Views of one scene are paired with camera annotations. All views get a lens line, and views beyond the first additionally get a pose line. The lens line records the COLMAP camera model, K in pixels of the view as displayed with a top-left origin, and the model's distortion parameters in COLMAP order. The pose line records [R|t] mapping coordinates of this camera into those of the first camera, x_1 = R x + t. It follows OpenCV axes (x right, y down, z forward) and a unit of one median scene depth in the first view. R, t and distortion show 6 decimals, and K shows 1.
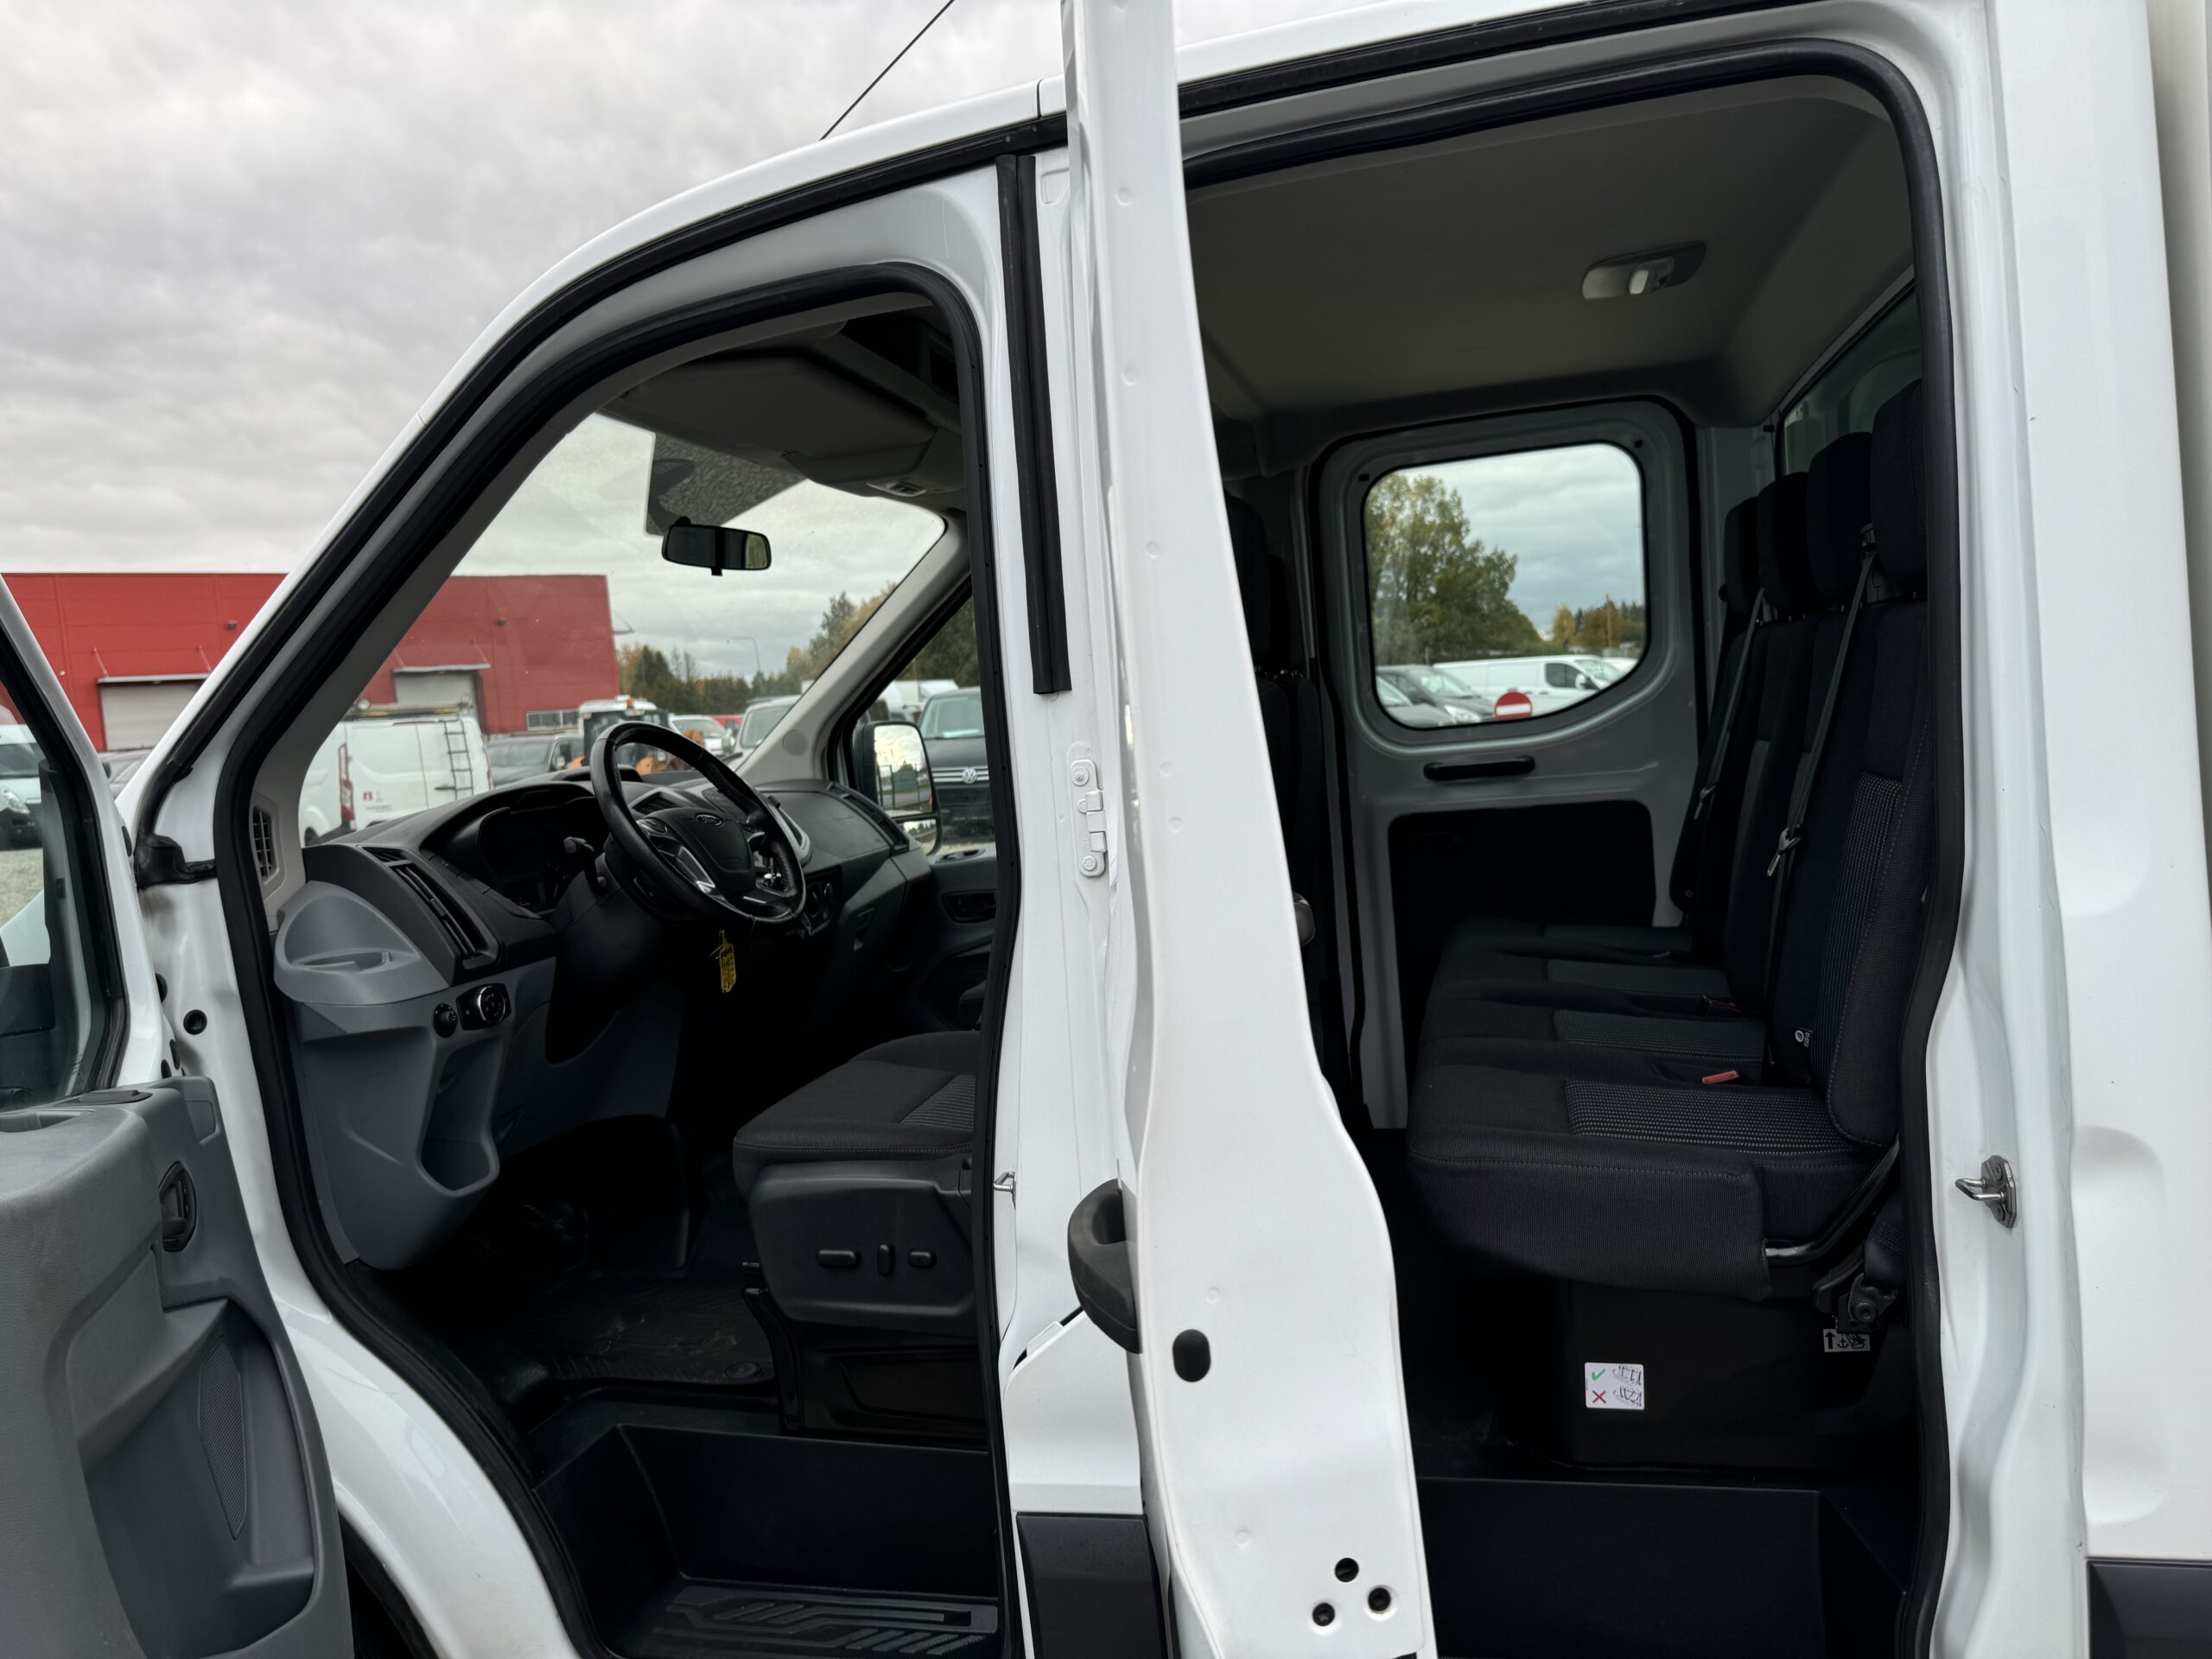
lens RADIAL K [[1547.7, 0, 1106.0], [0, 1547.7, 829.5], [0, 0, 1]] dist [0.096599, -0.119235]
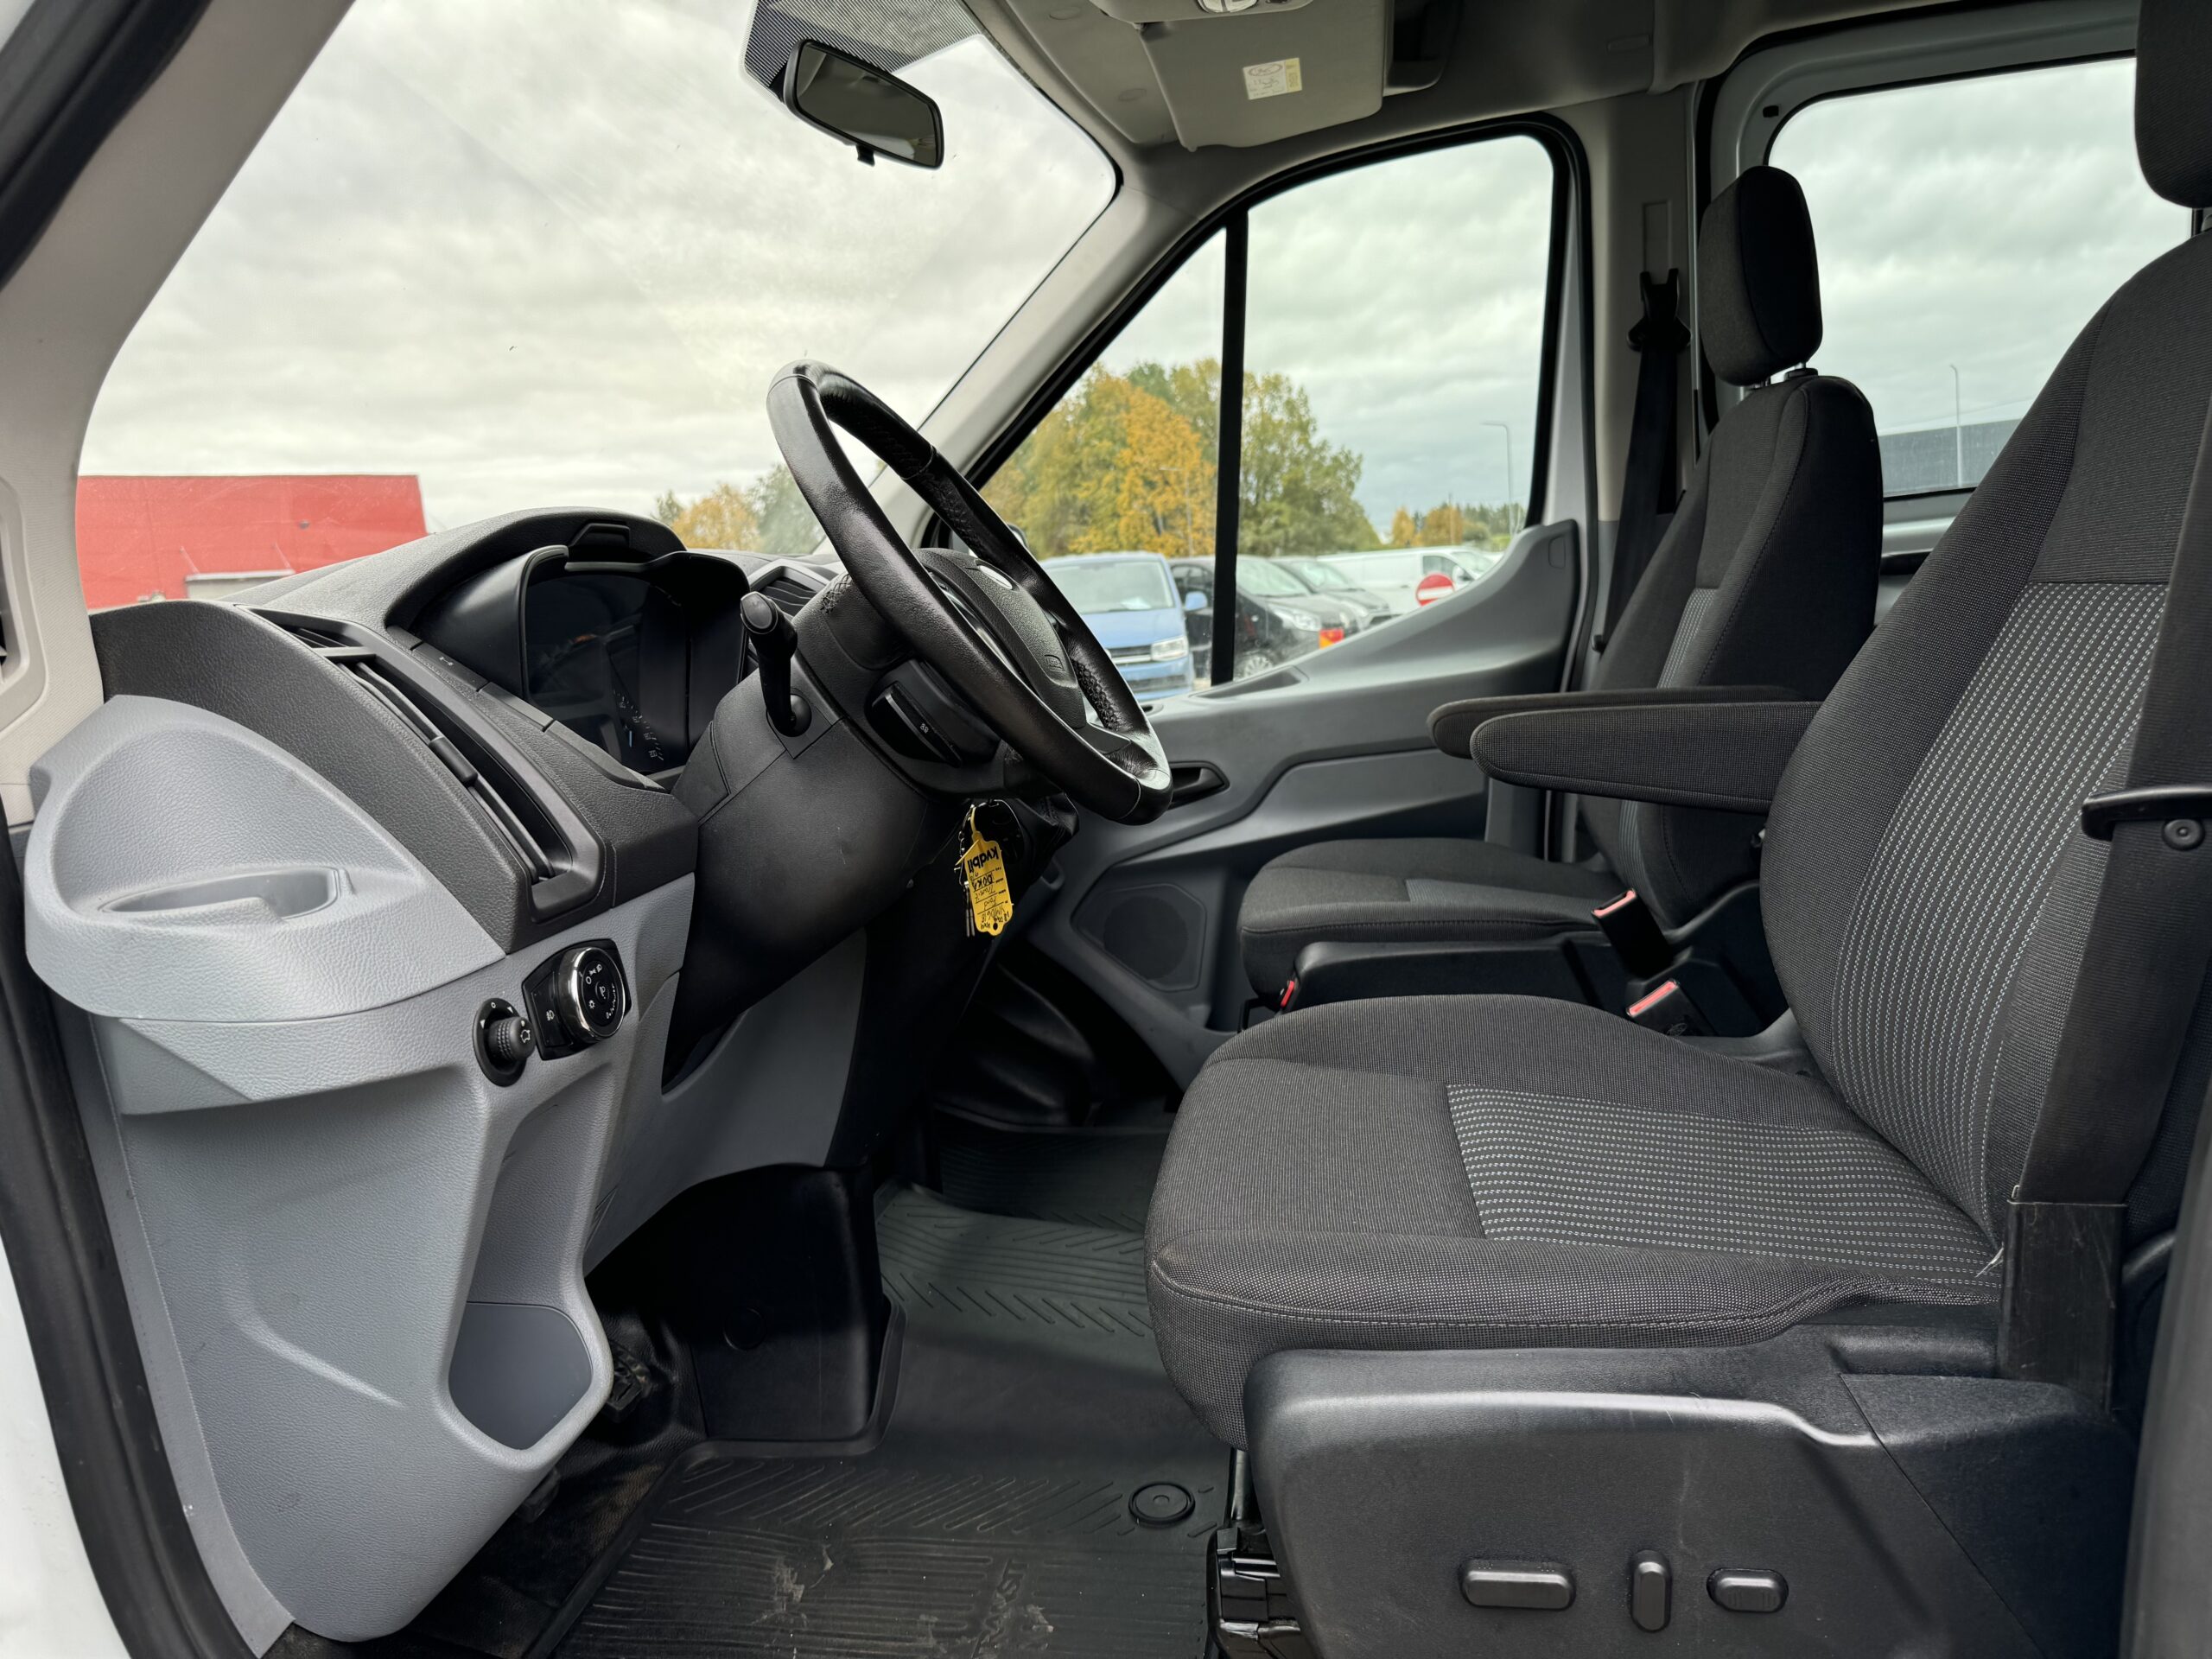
lens RADIAL K [[1429.0, 0, 1033.0], [0, 1429.0, 826.7], [0, 0, 1]] dist [0.086085, -0.083857]
pose [[0.994207, -0.024428, 0.104668, -0.107129], [0.018797, 0.998340, 0.054451, 0.016827], [-0.105824, -0.052168, 0.993015, 0.207533]]
